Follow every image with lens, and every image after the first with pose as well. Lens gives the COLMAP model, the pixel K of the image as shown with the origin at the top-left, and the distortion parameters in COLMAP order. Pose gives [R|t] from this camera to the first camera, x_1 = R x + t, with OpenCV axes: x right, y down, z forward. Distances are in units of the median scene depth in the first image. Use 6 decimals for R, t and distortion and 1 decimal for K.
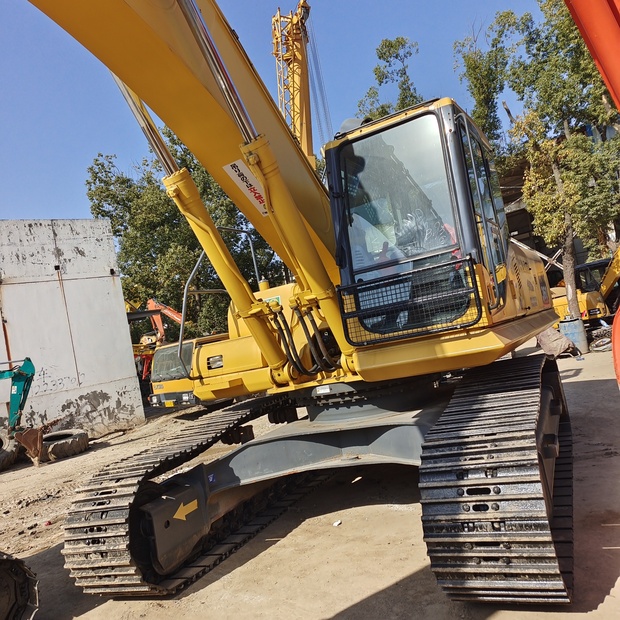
lens RADIAL K [[569.3, 0, 312.5], [0, 569.3, 305.1], [0, 0, 1]] dist [0.046707, 0.015197]
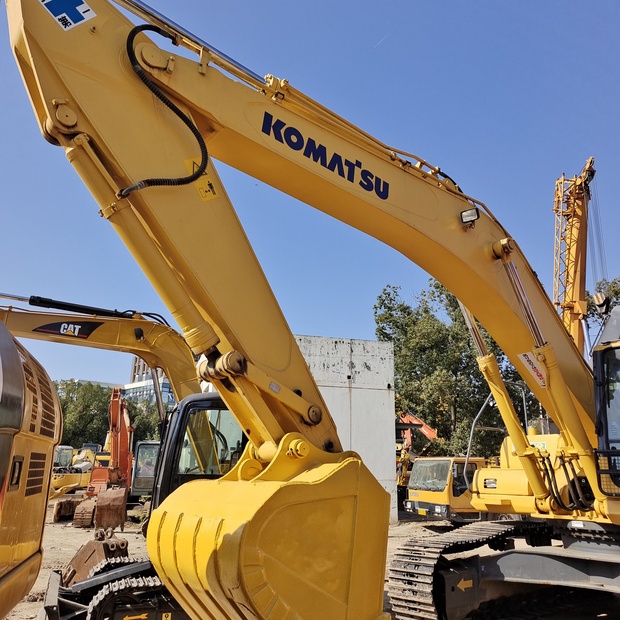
lens RADIAL K [[569.3, 0, 312.5], [0, 569.3, 305.1], [0, 0, 1]] dist [0.046707, 0.015197]
pose [[0.902090, 0.086751, -0.422739, -0.010996], [-0.166861, 0.973515, -0.156291, -0.032435], [0.397985, 0.211527, 0.892673, -0.539730]]
